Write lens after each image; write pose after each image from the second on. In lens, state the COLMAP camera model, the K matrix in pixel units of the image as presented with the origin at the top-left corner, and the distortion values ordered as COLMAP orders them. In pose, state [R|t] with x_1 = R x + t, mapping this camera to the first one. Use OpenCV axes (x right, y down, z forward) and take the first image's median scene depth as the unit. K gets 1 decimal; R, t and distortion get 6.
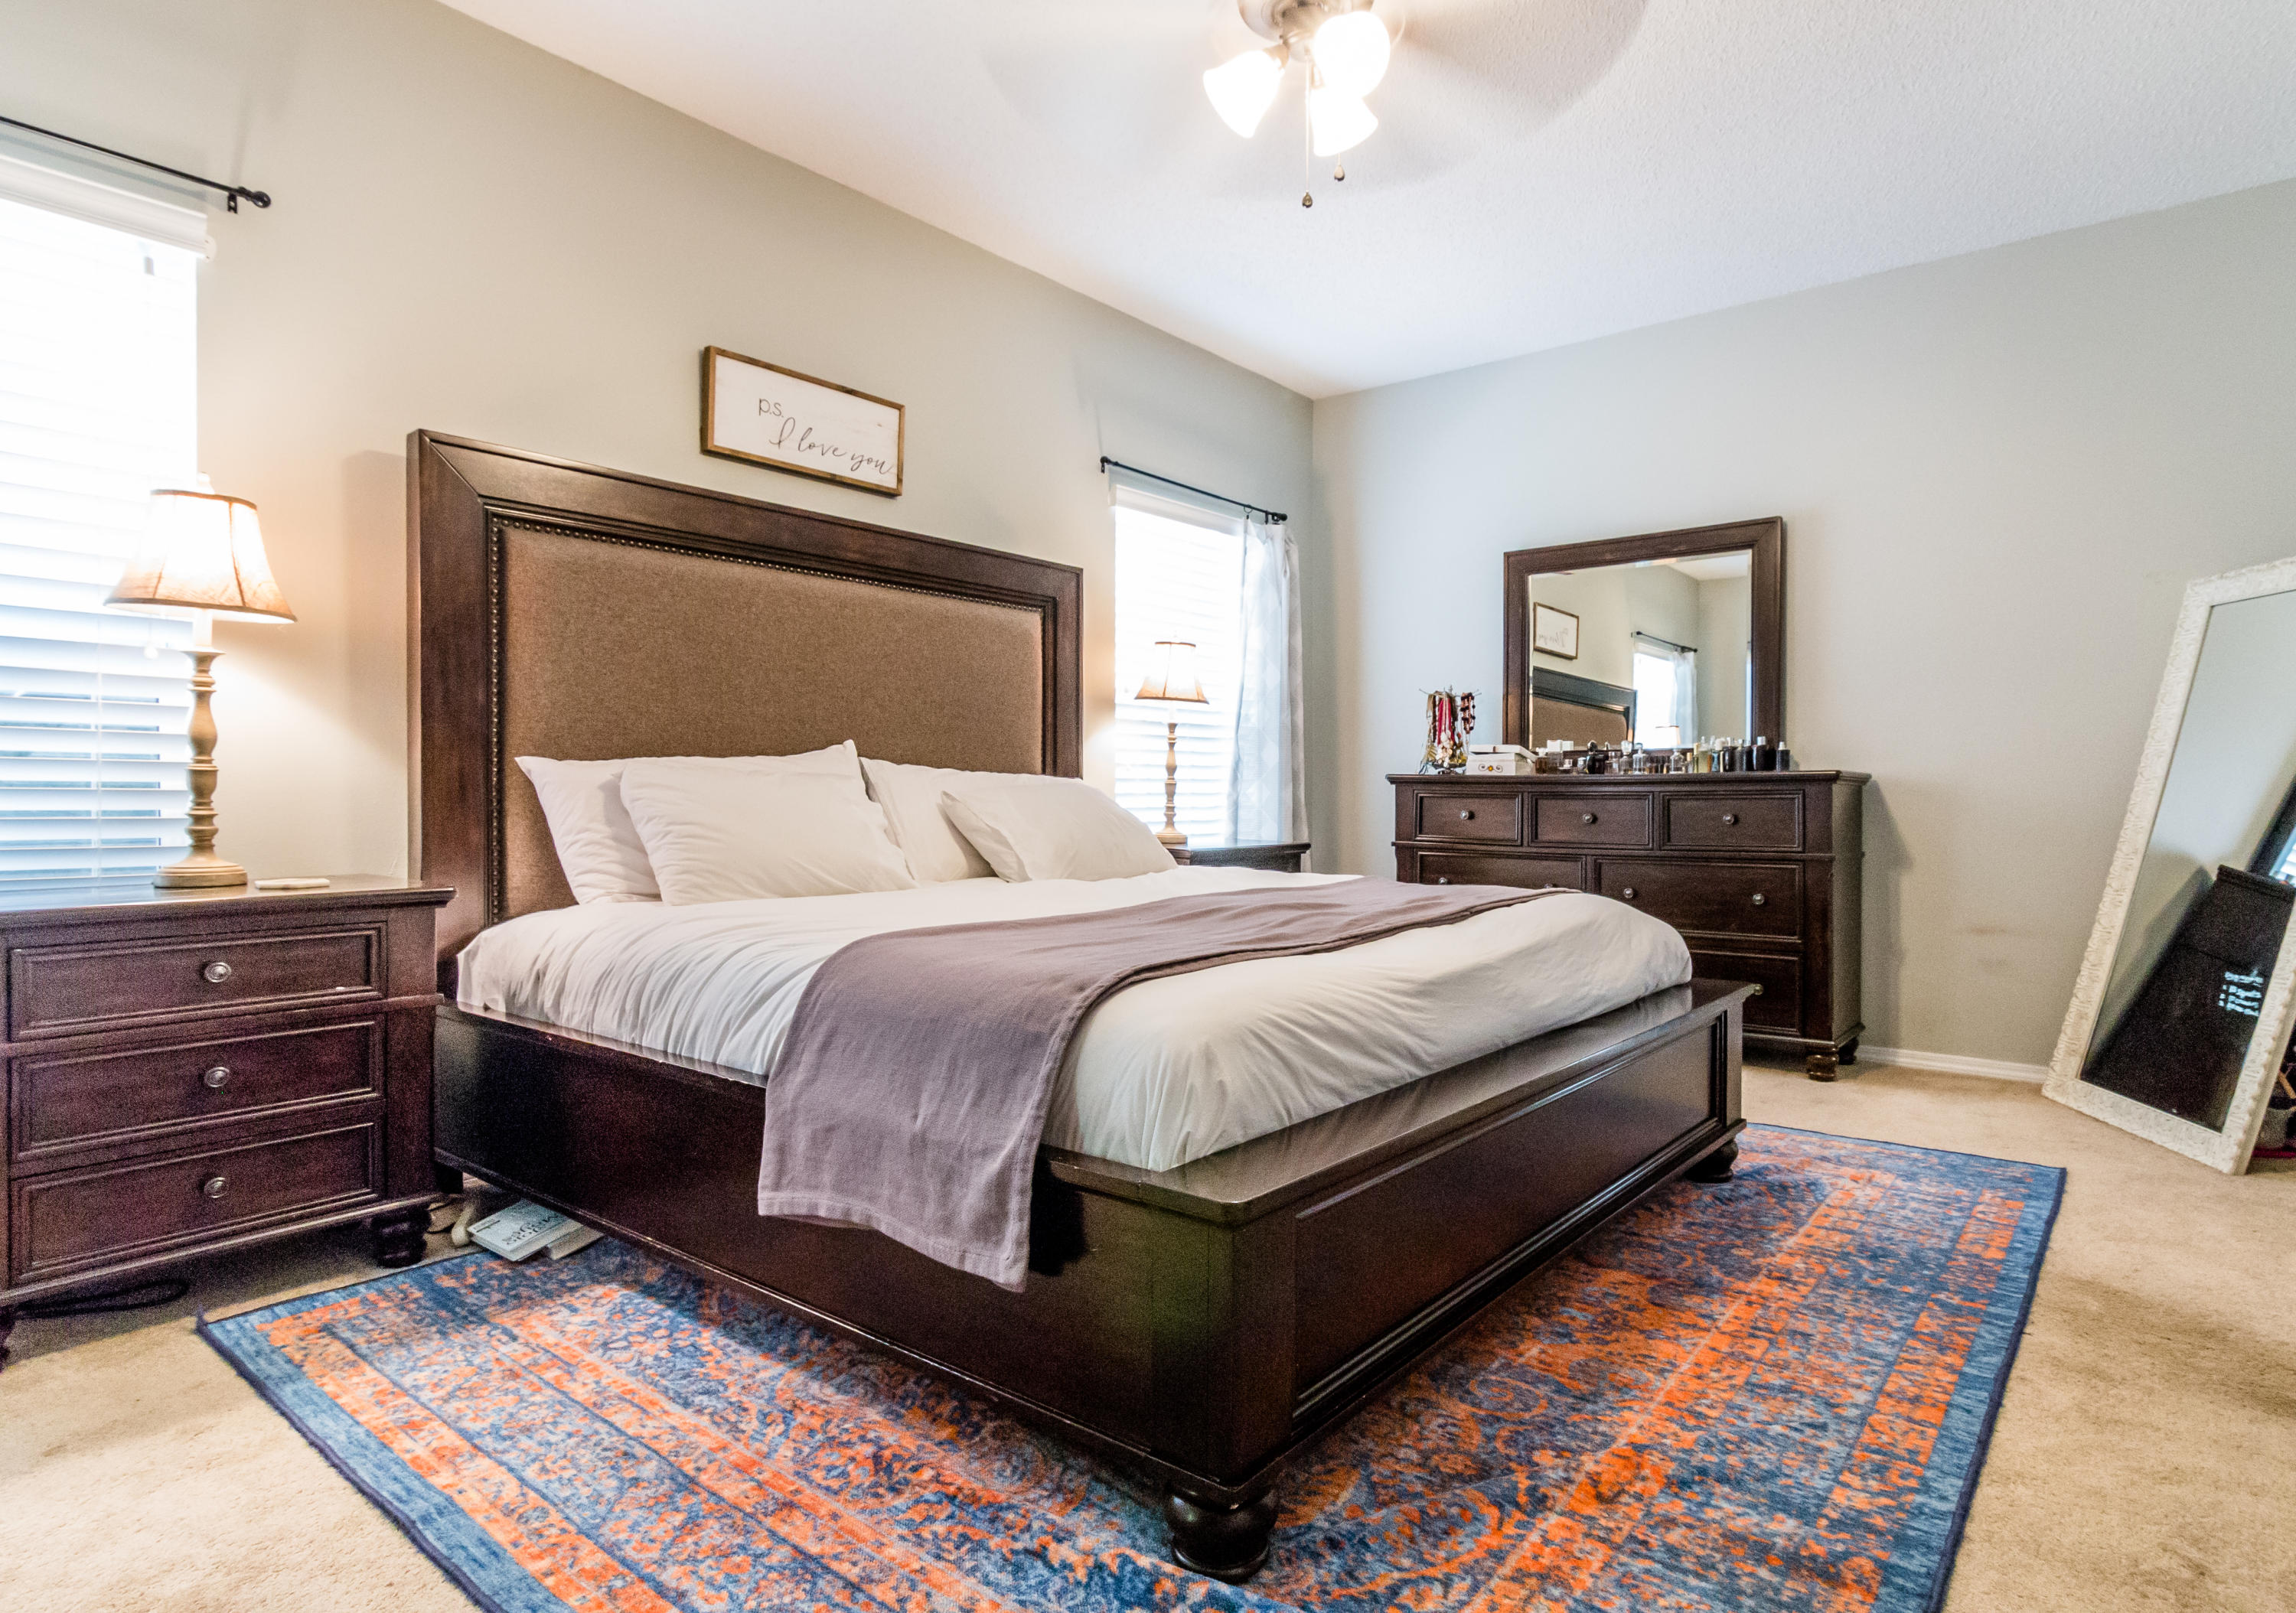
lens RADIAL K [[1241.0, 0, 1203.9], [0, 1241.0, 797.1], [0, 0, 1]] dist [0.005610, -0.000389]
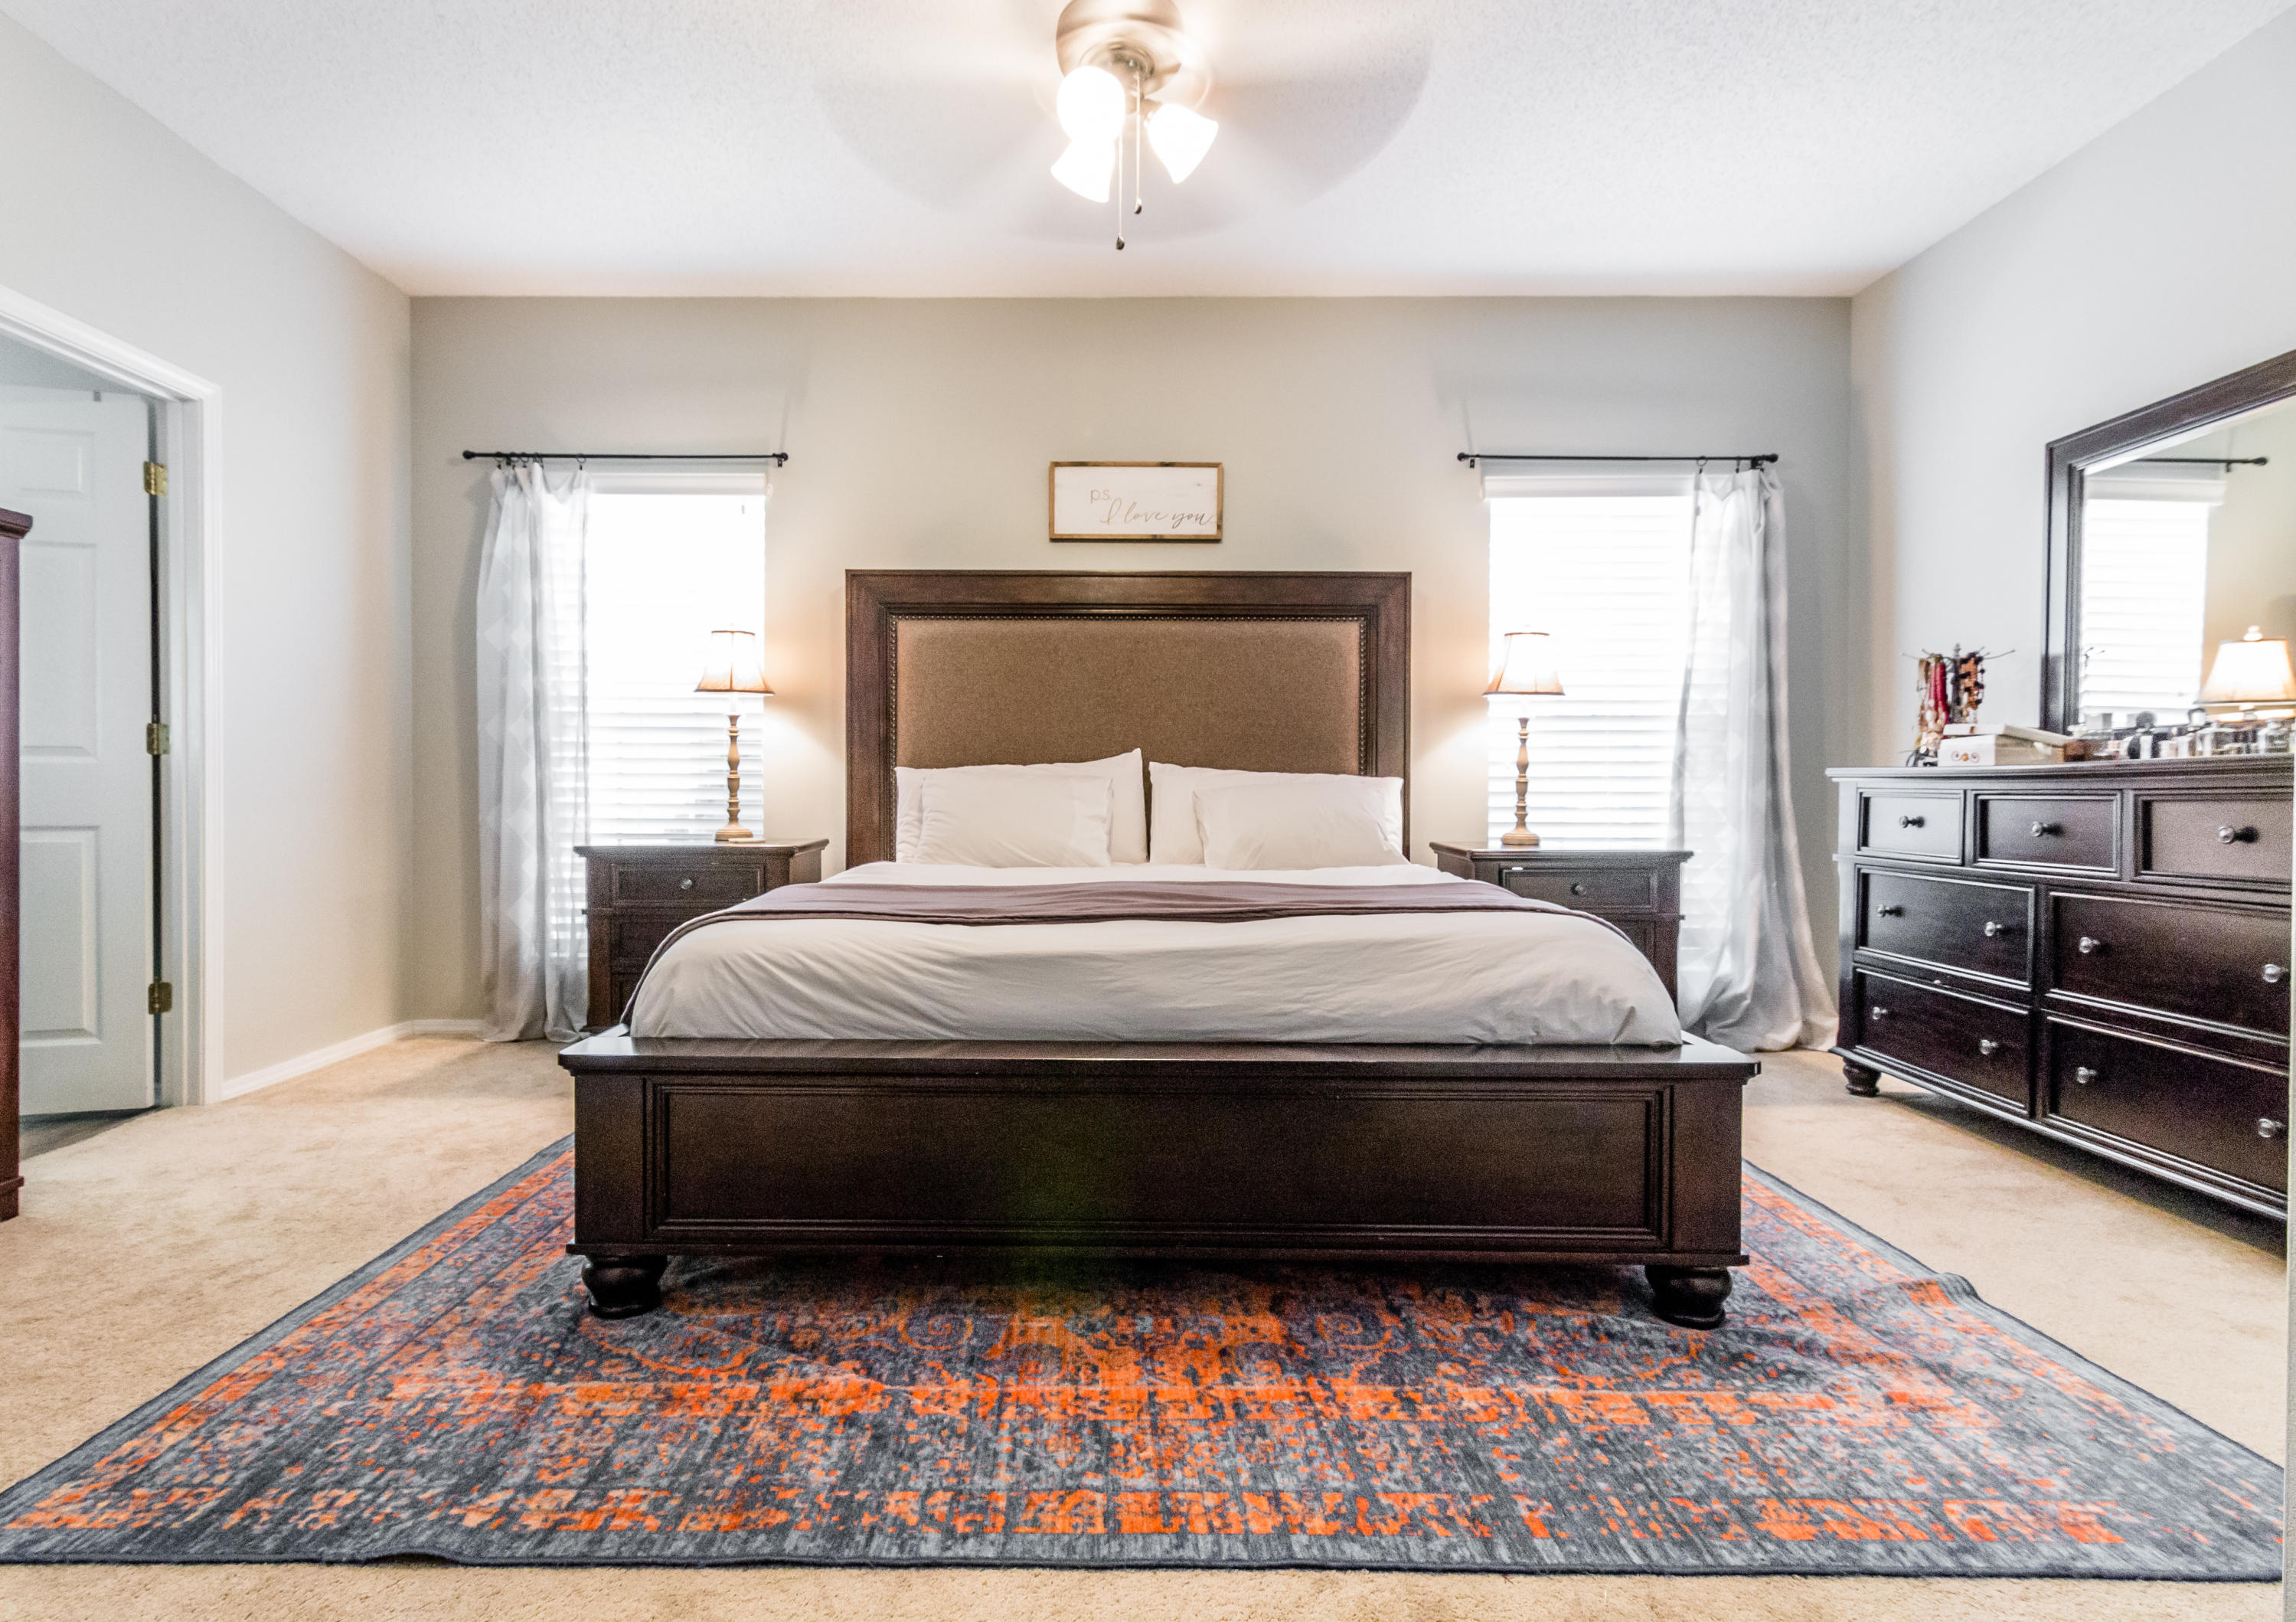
lens RADIAL K [[1147.4, 0, 1076.3], [0, 1147.4, 803.7], [0, 0, 1]] dist [0.008428, -0.001538]
pose [[0.603970, 0.008586, -0.796961, 0.826535], [-0.004585, 0.999963, 0.007298, 0.001841], [0.796994, -0.000754, 0.603987, 0.348914]]
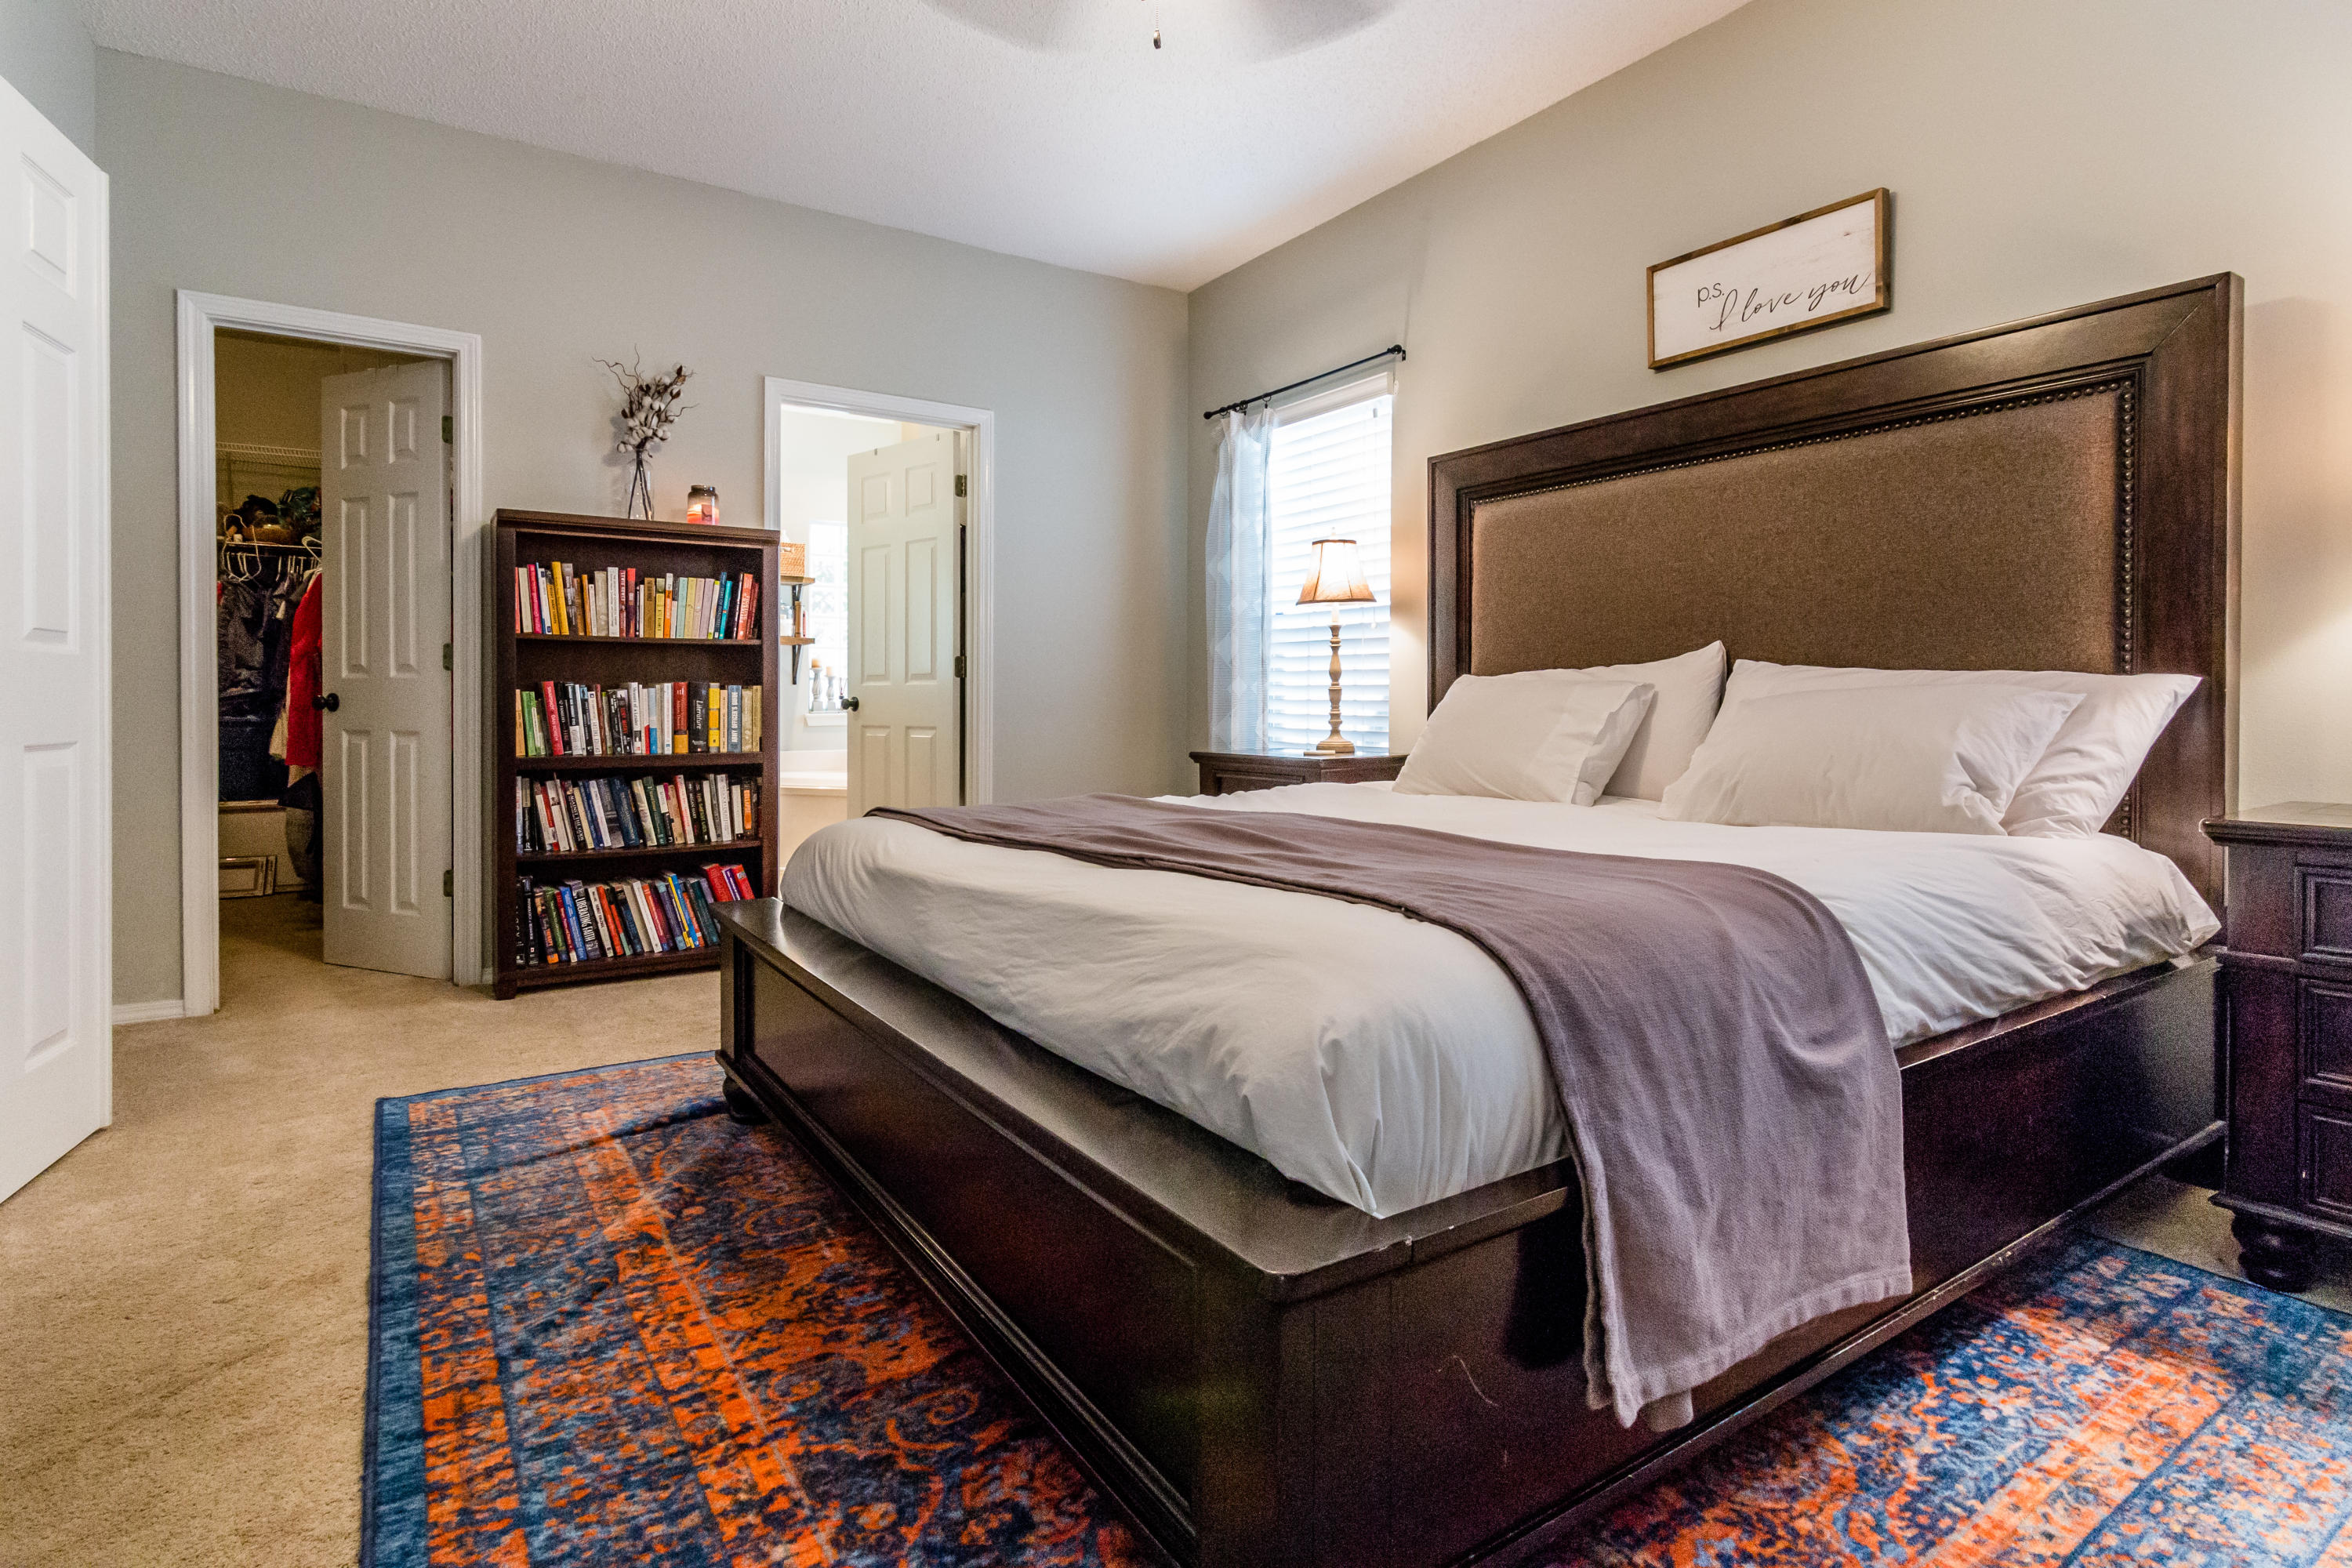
lens RADIAL K [[1156.0, 0, 1181.6], [0, 1156.0, 711.7], [0, 0, 1]] dist [0.002484, -0.001733]
pose [[-0.298954, 0.004945, -0.954255, 0.842576], [-0.005114, 0.999964, 0.006785, 0.000589], [0.954254, 0.006908, -0.298918, 1.220001]]
